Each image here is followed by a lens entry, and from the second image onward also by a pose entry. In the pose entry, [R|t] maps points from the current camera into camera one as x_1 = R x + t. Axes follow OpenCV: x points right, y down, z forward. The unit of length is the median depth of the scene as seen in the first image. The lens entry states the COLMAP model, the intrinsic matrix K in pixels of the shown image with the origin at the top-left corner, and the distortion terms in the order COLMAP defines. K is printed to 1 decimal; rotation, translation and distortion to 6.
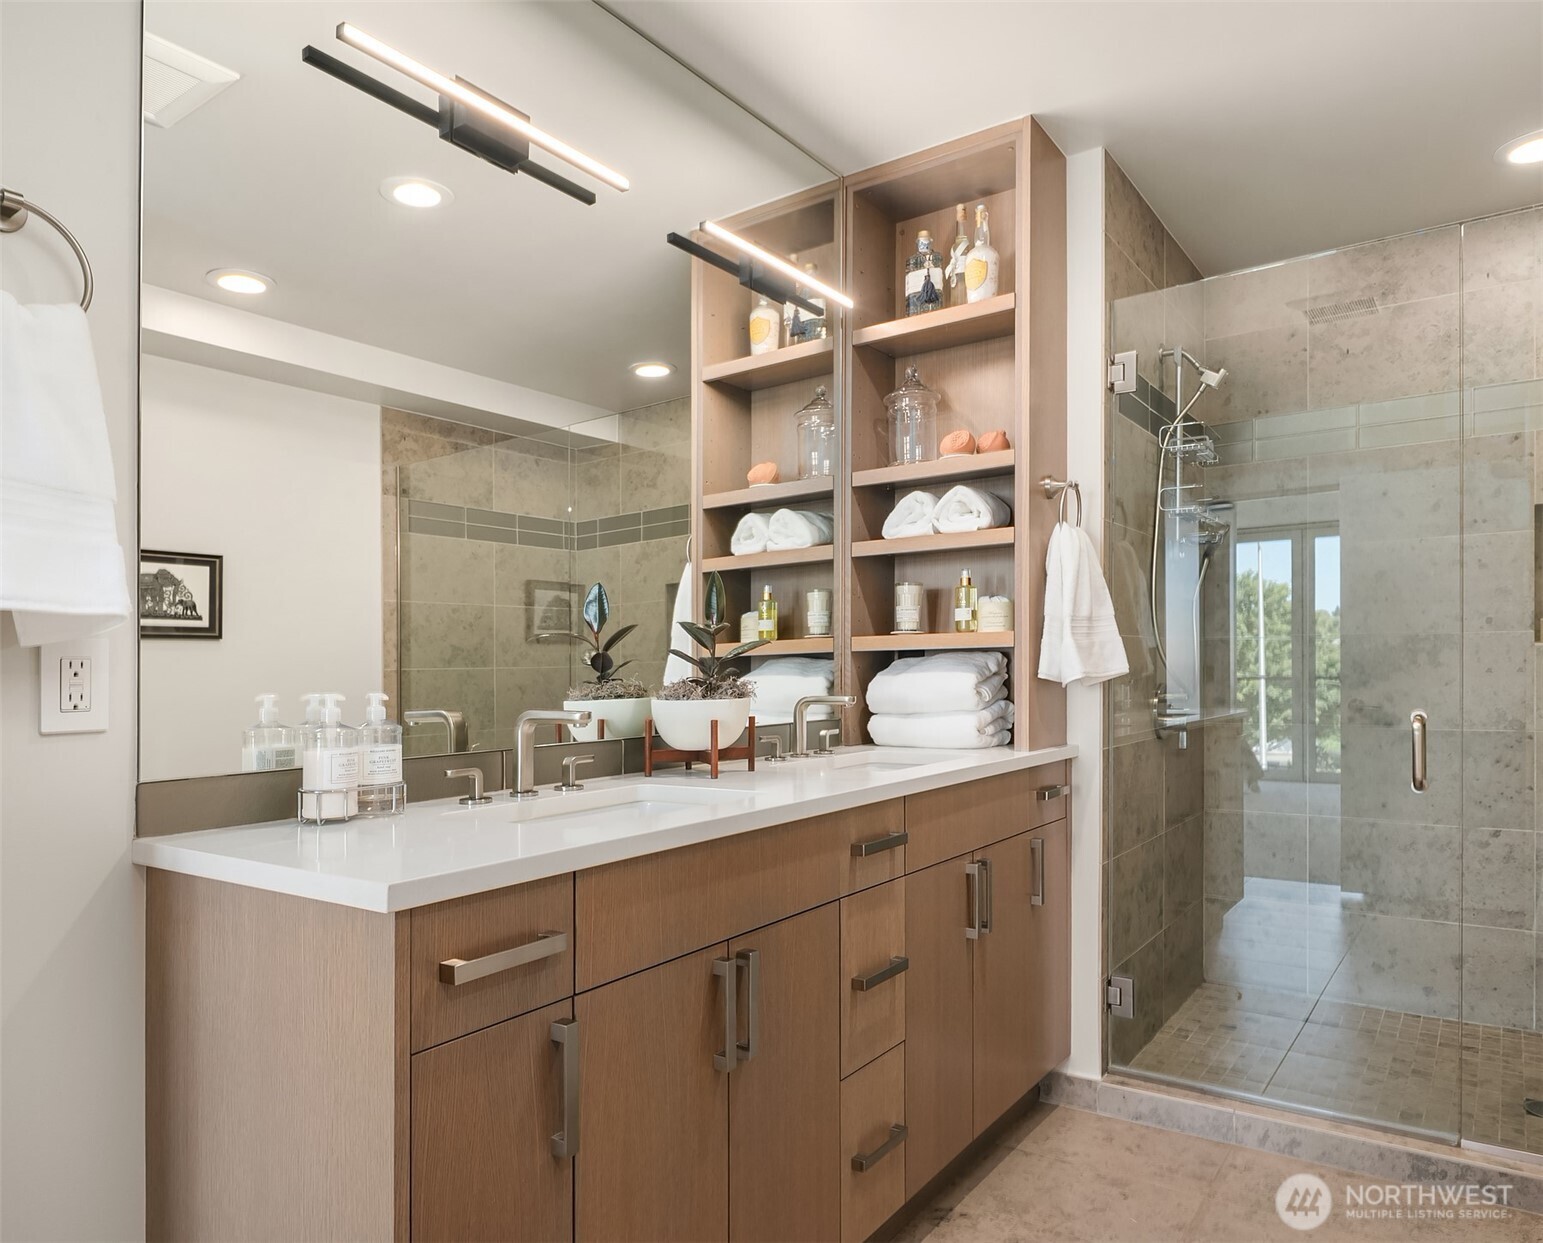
lens RADIAL K [[1020.2, 0, 774.1], [0, 1020.2, 651.9], [0, 0, 1]] dist [0.003101, -0.002897]
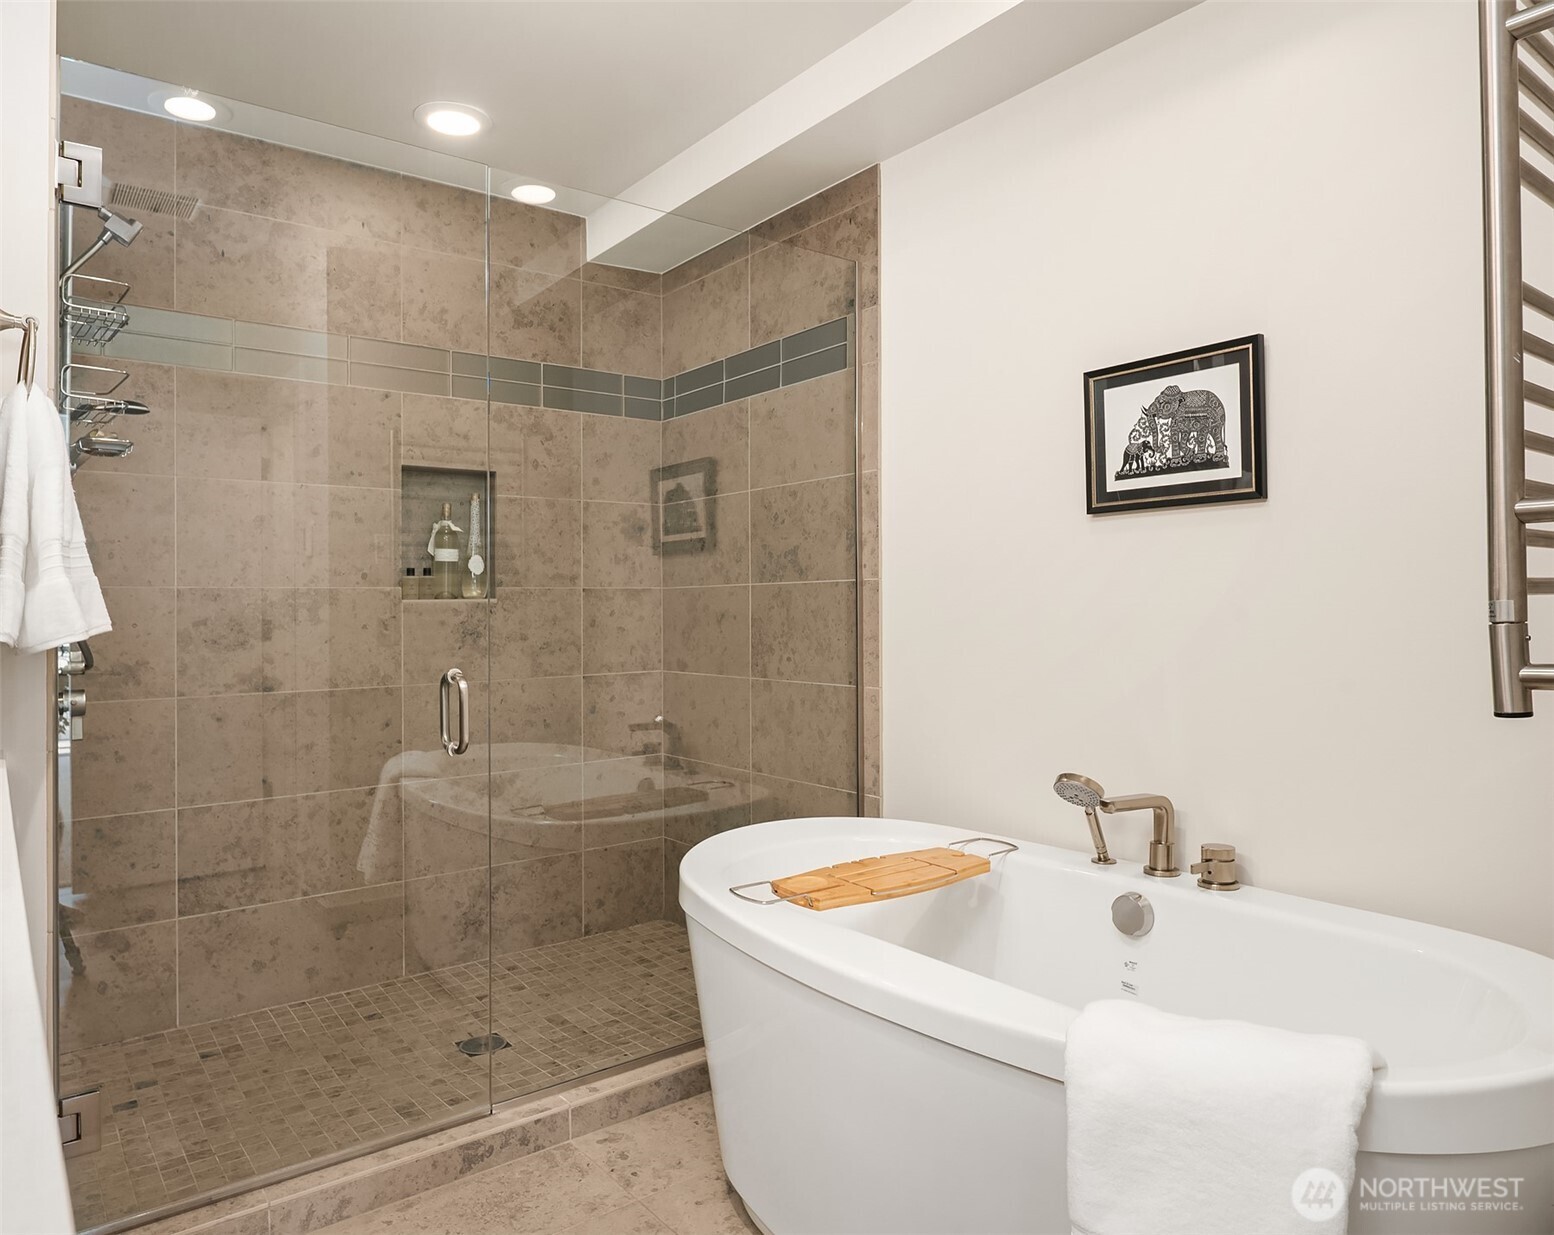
lens RADIAL K [[1049.1, 0, 777.0], [0, 1049.1, 617.5], [0, 0, 1]] dist [-0.004249, -0.002246]
pose [[0.287927, -0.001964, 0.957650, -0.148846], [-0.008540, 0.999953, 0.004619, 0.000810], [-0.957614, -0.009508, 0.287896, 0.320692]]
